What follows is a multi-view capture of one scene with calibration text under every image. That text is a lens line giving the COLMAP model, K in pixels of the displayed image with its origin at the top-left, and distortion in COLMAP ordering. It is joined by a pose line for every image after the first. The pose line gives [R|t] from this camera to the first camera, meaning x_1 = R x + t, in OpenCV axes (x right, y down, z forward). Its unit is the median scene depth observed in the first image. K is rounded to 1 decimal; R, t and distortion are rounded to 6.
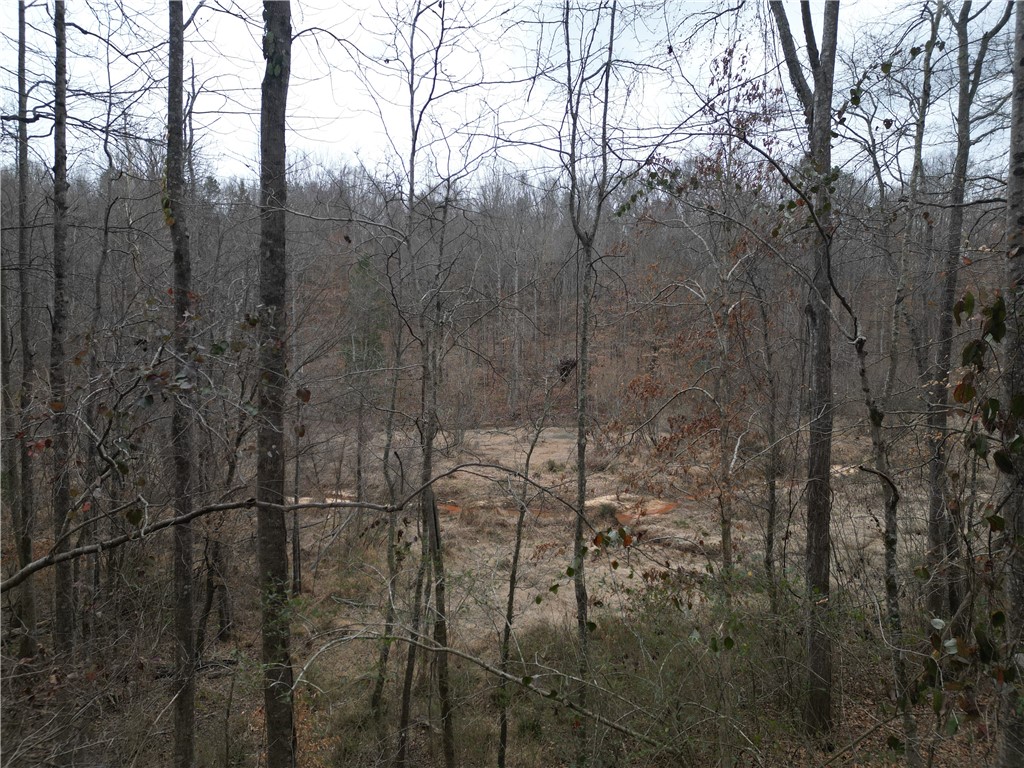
lens RADIAL K [[727.2, 0, 516.2], [0, 727.2, 393.0], [0, 0, 1]] dist [0.079703, -0.069990]
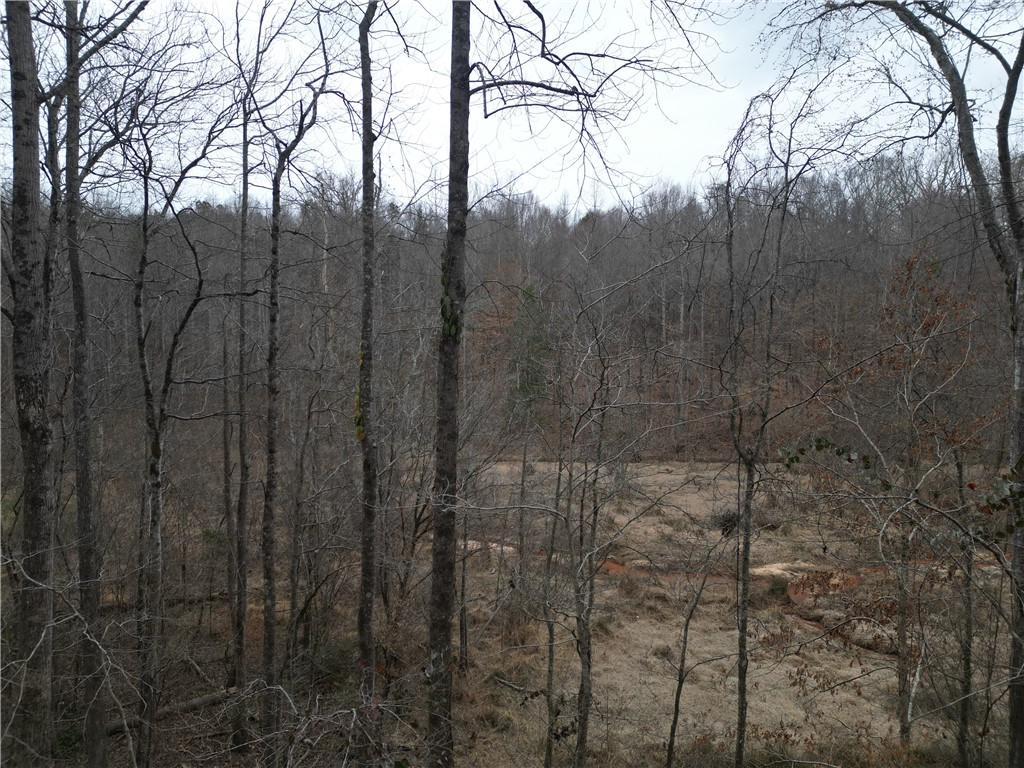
lens RADIAL K [[727.2, 0, 512.2], [0, 727.2, 389.3], [0, 0, 1]] dist [0.079703, -0.069990]
pose [[0.973927, 0.012469, -0.226517, 0.002729], [-0.014128, 0.999884, -0.005705, -0.089289], [0.226419, 0.008756, 0.973991, -0.010269]]
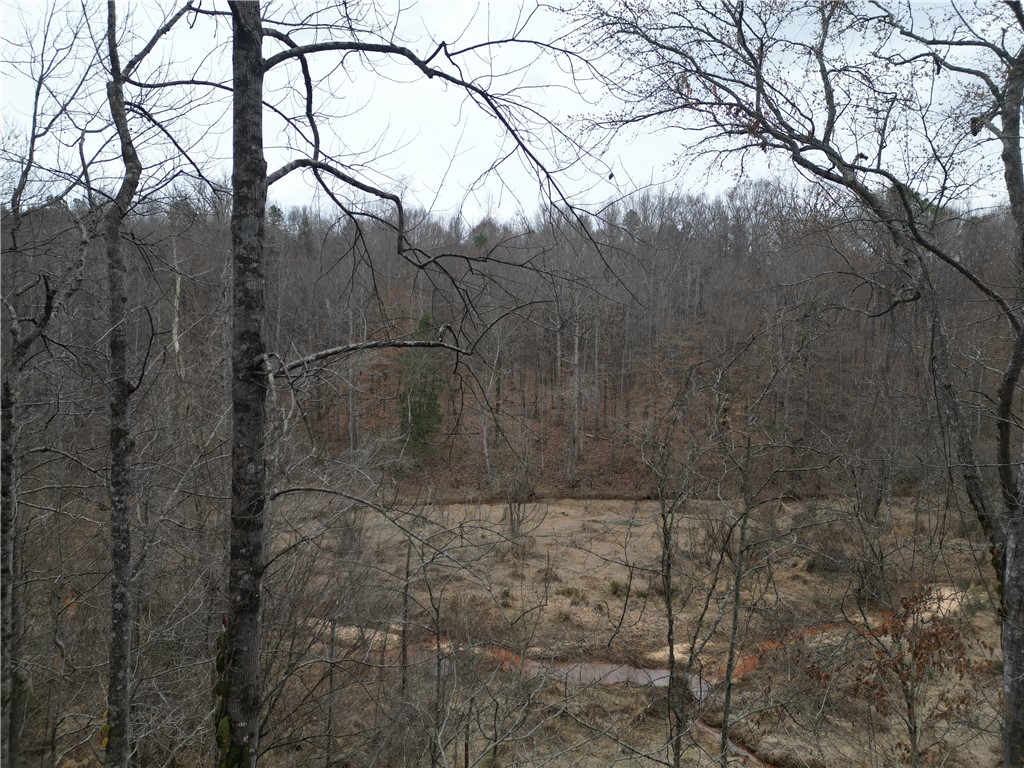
lens RADIAL K [[727.2, 0, 514.2], [0, 727.2, 388.5], [0, 0, 1]] dist [0.079703, -0.069990]
pose [[0.996532, 0.007398, -0.082876, -0.005326], [-0.007754, 0.999962, -0.003980, -0.203651], [0.082844, 0.004609, 0.996552, 0.092205]]
